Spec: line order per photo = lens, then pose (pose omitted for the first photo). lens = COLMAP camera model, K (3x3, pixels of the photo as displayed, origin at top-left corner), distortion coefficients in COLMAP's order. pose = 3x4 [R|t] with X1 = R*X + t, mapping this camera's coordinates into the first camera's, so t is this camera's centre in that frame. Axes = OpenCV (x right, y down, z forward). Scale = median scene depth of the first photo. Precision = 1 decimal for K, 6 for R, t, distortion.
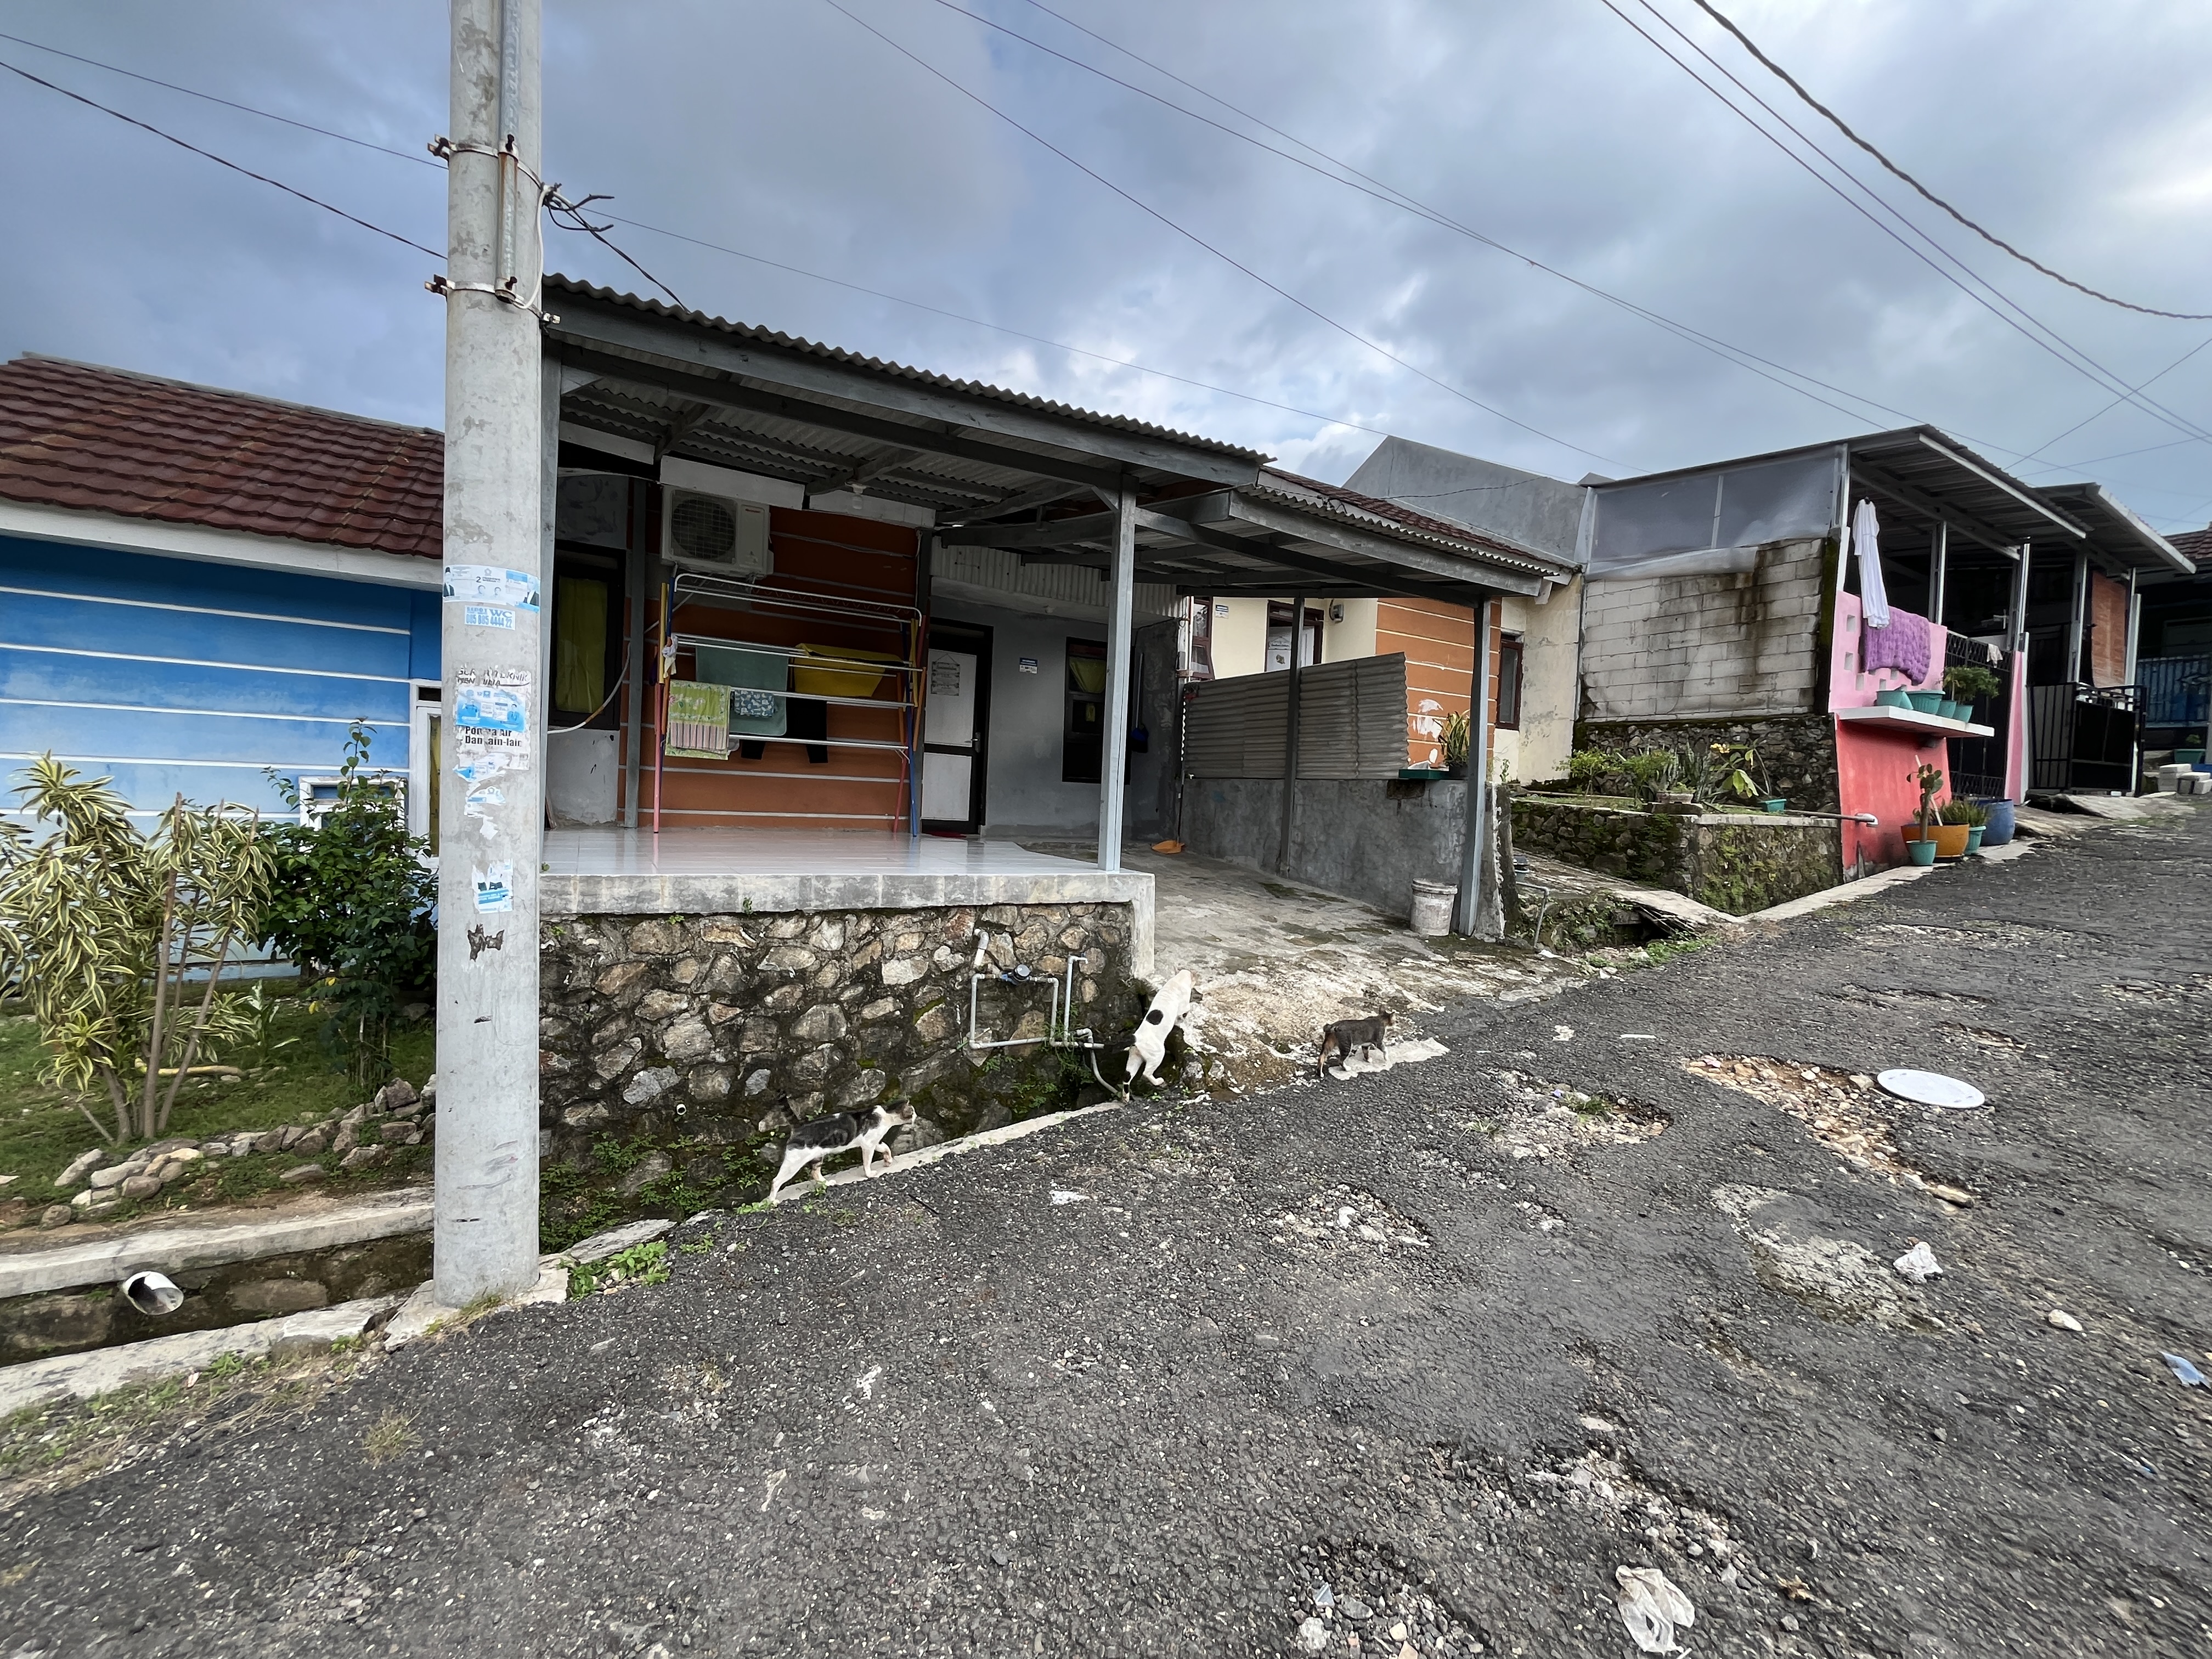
lens RADIAL K [[892.2, 0, 1106.0], [0, 892.2, 829.5], [0, 0, 1]] dist [0.000086, 0.000066]
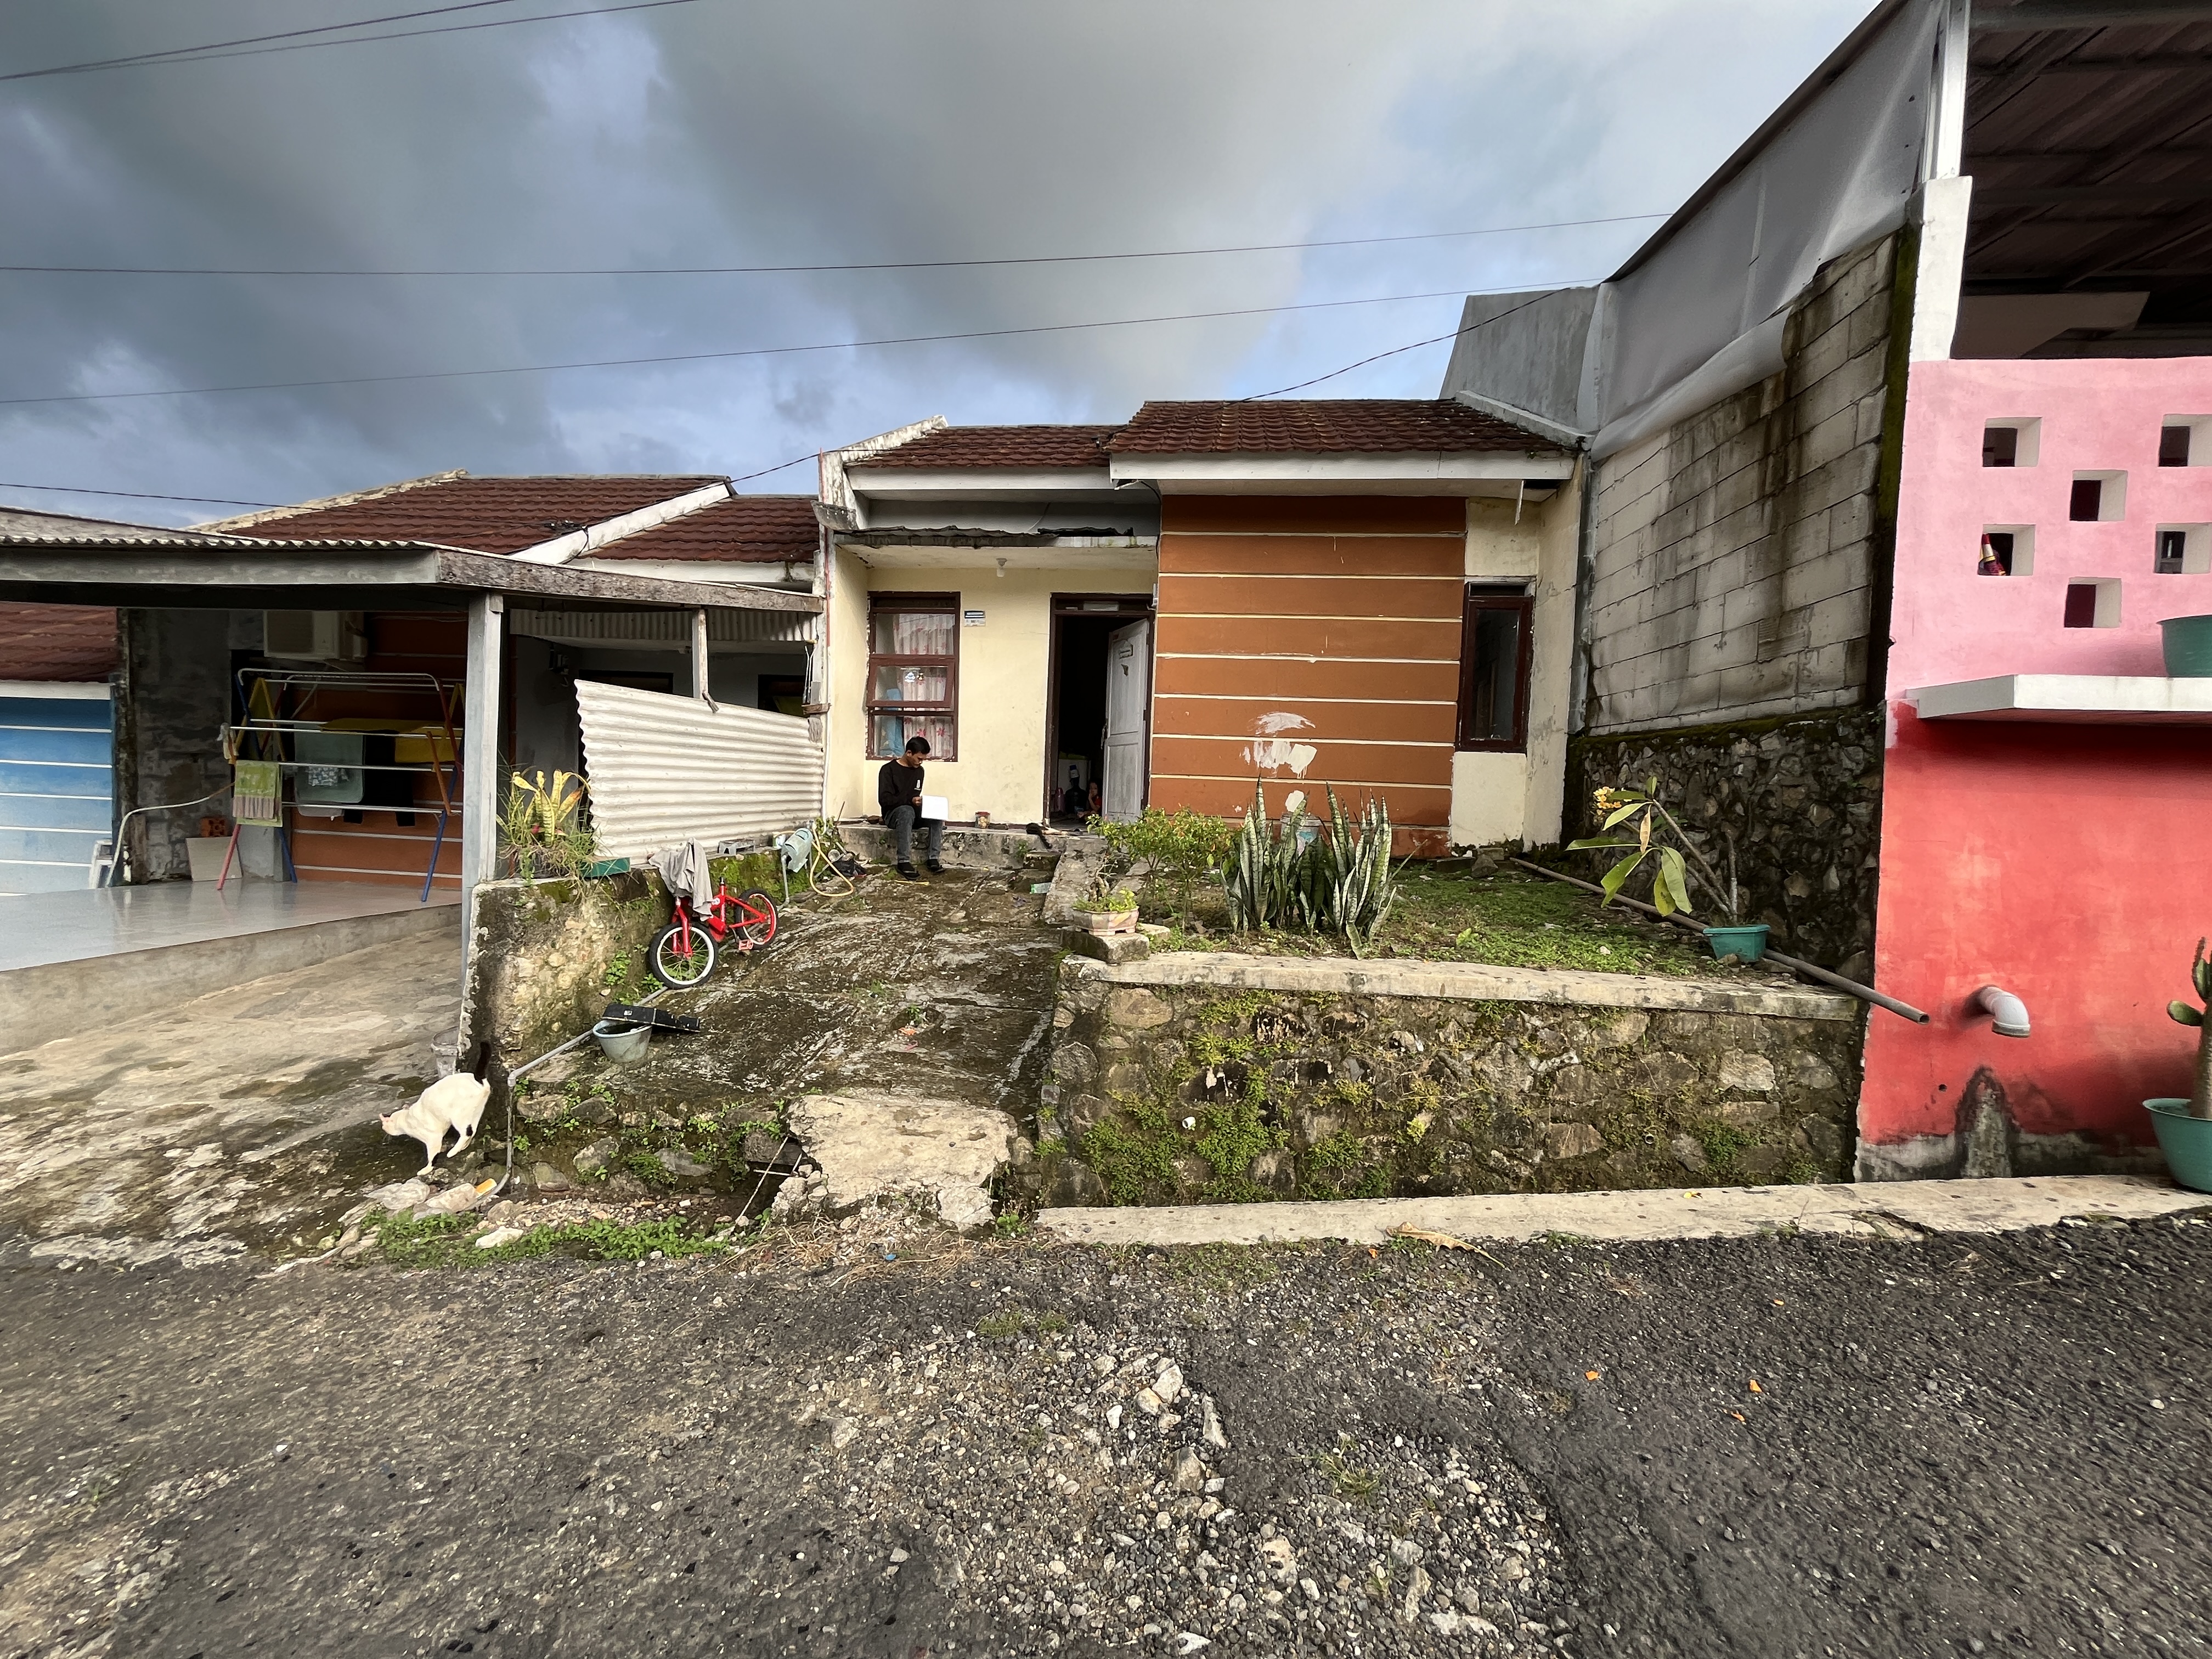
lens RADIAL K [[892.2, 0, 1106.0], [0, 892.2, 829.5], [0, 0, 1]] dist [0.000086, 0.000066]
pose [[0.795493, 0.017342, -0.605714, 0.743814], [-0.026807, 0.999619, -0.006586, -0.064623], [0.605369, 0.021477, 0.795655, 0.493660]]
